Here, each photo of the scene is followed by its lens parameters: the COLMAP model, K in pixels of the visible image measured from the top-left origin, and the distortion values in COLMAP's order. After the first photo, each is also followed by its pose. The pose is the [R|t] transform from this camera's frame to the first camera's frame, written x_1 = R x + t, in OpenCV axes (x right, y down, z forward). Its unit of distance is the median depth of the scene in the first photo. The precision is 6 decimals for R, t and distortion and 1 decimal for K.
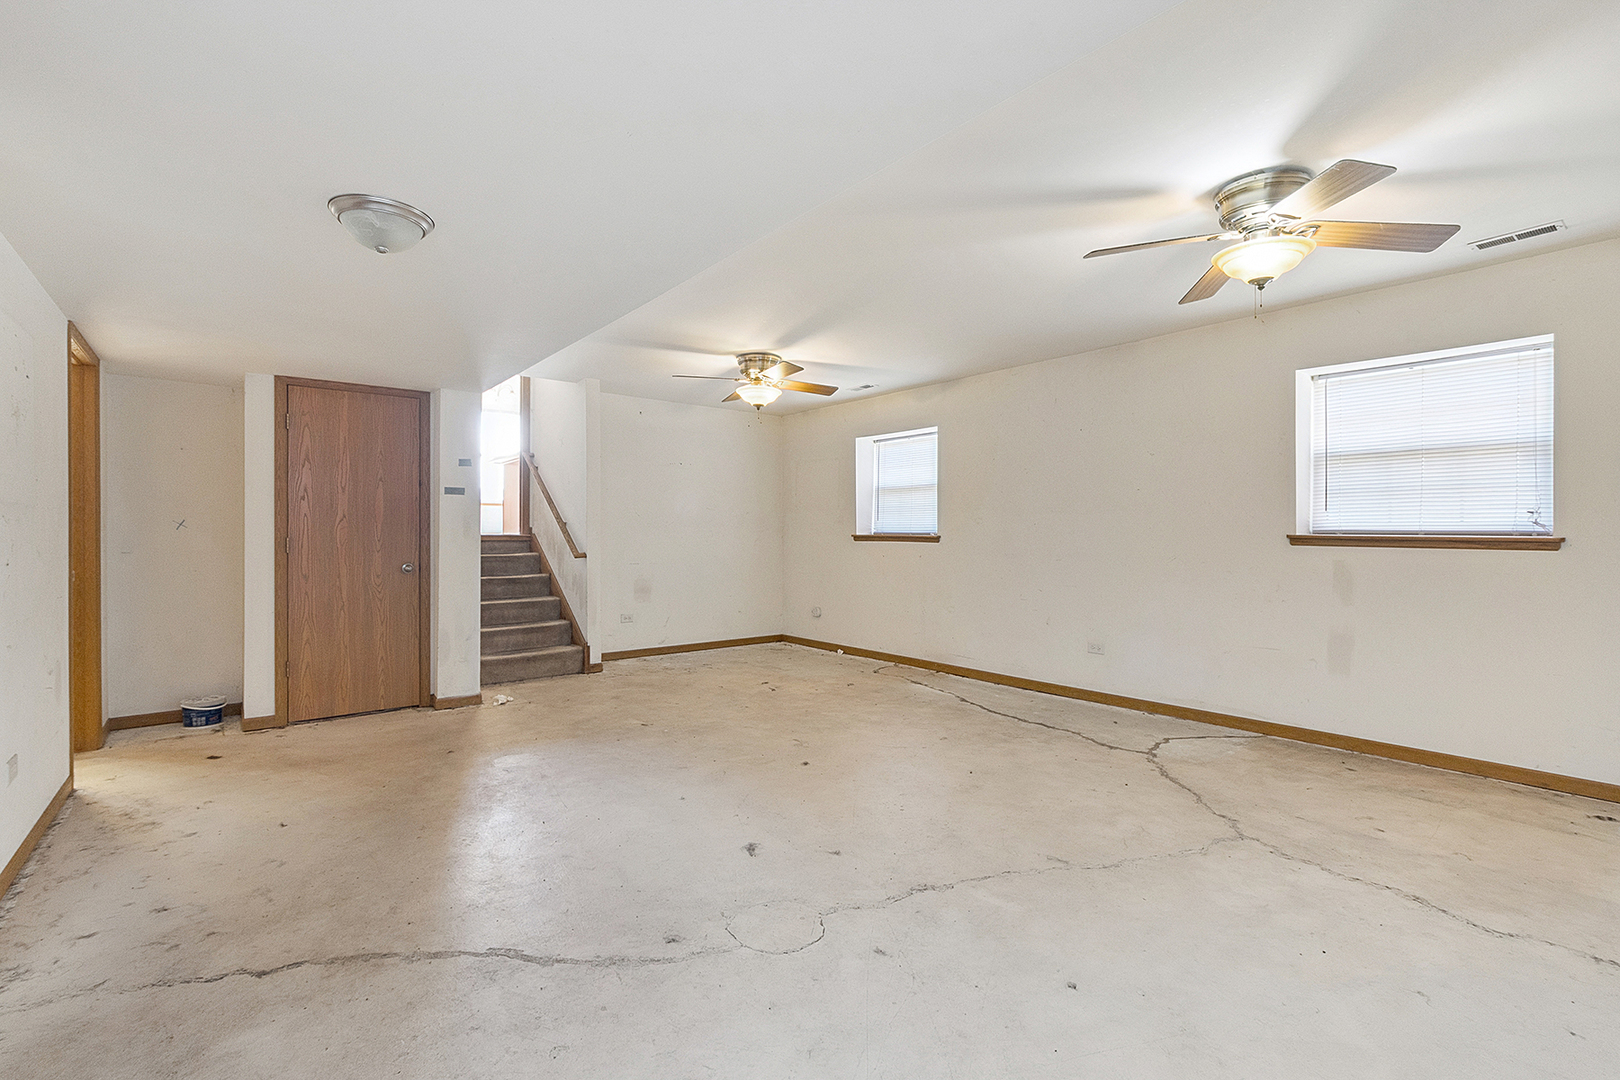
lens RADIAL K [[726.2, 0, 796.2], [0, 726.2, 539.1], [0, 0, 1]] dist [-0.003519, -0.000573]
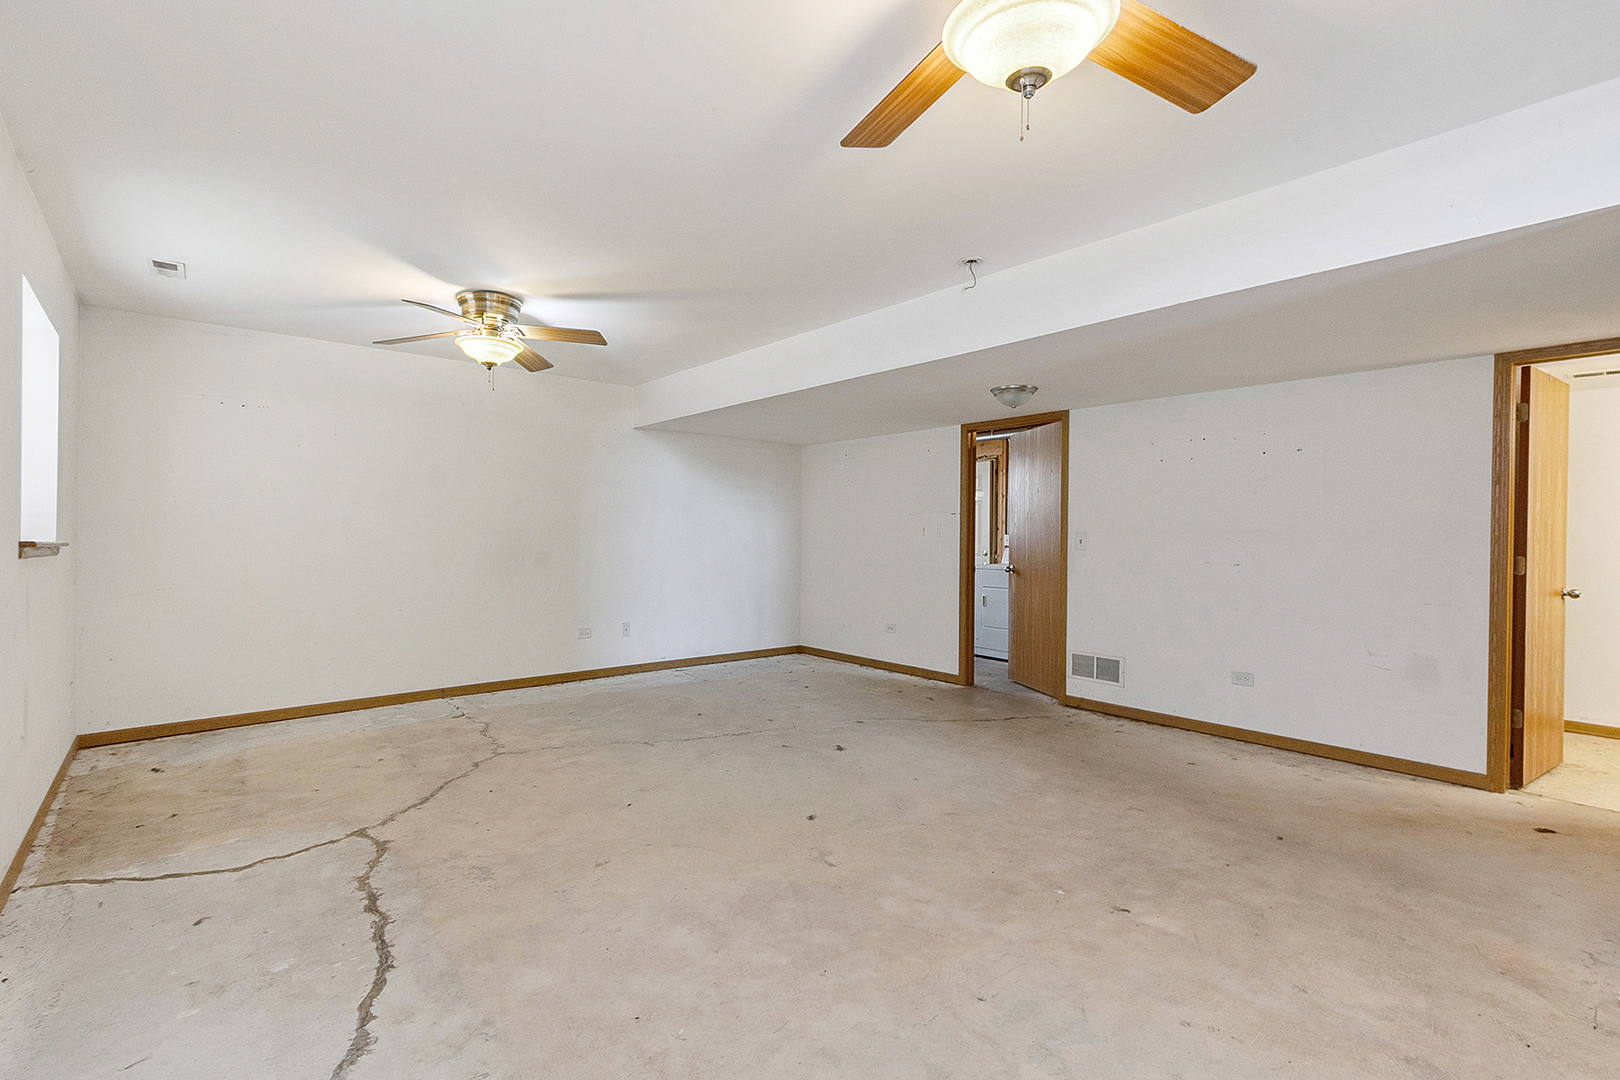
lens RADIAL K [[726.2, 0, 808.4], [0, 726.2, 543.9], [0, 0, 1]] dist [-0.003519, -0.000573]
pose [[-0.998915, -0.010116, -0.045454, 0.049536], [-0.010730, 0.999854, 0.013294, -0.017886], [0.045313, 0.013767, -0.998878, 1.558045]]
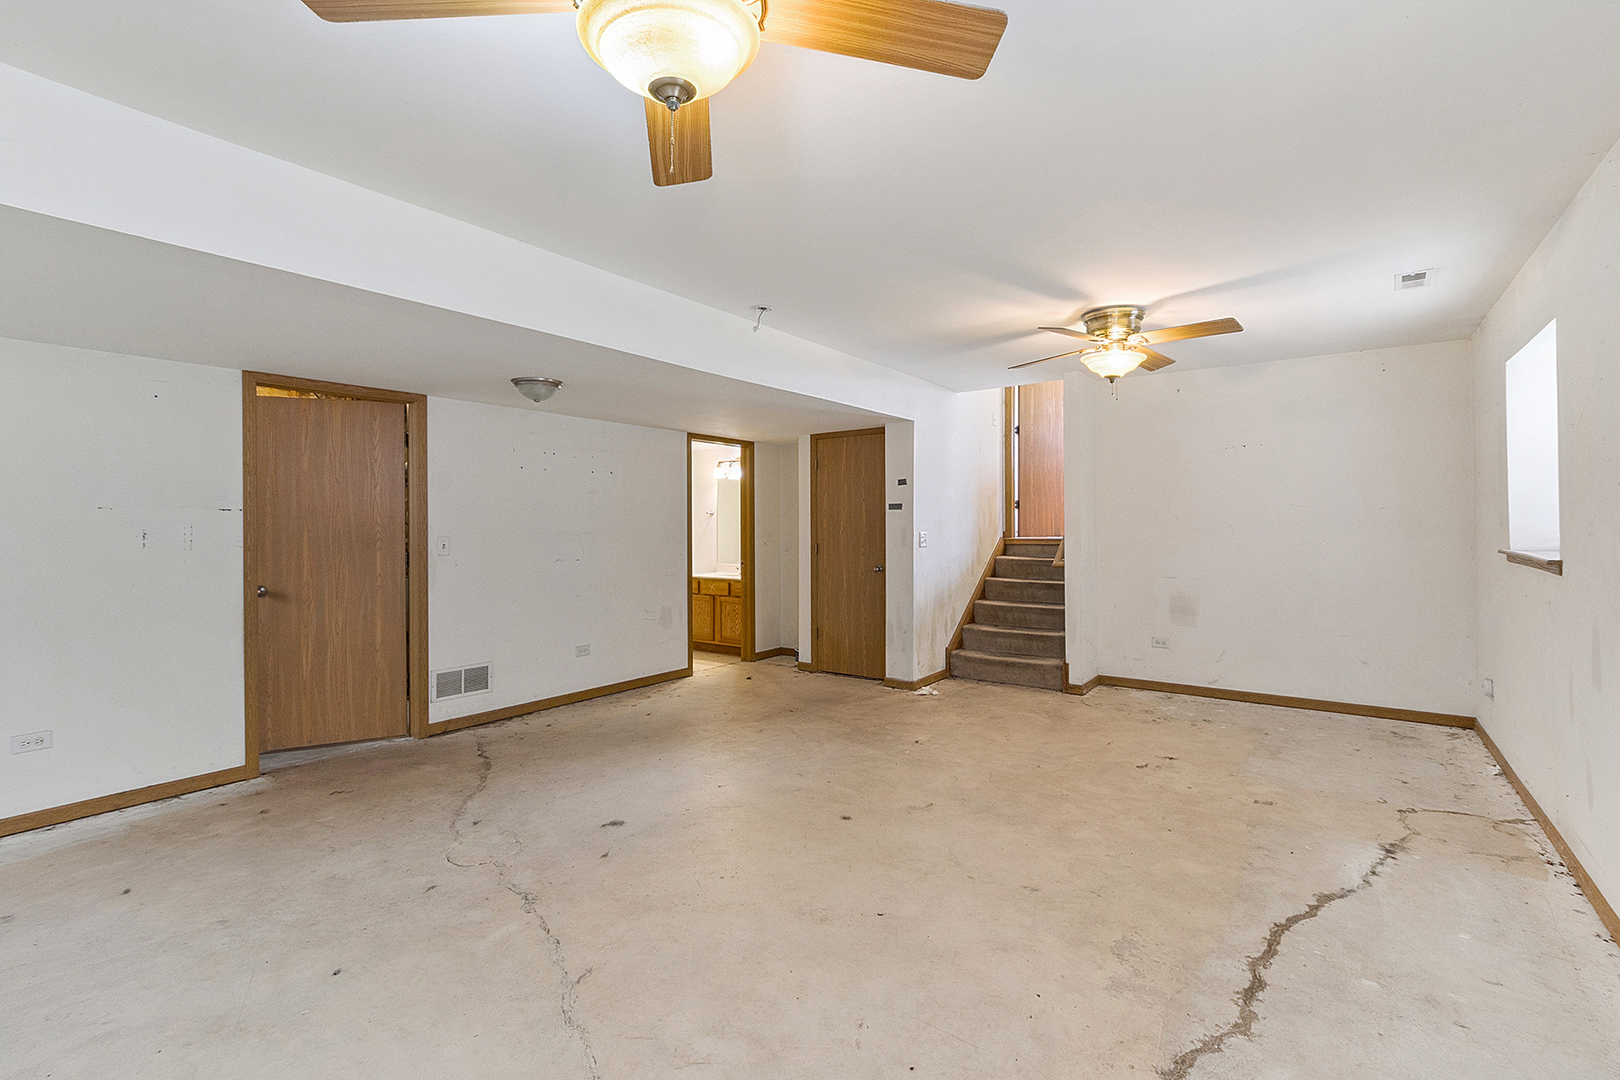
lens RADIAL K [[726.2, 0, 796.5], [0, 726.2, 524.4], [0, 0, 1]] dist [-0.003519, -0.000573]
pose [[0.253694, -0.002925, -0.967280, 0.722761], [0.003699, 0.999991, -0.002054, -0.039615], [0.967278, -0.003057, 0.253702, 0.608073]]
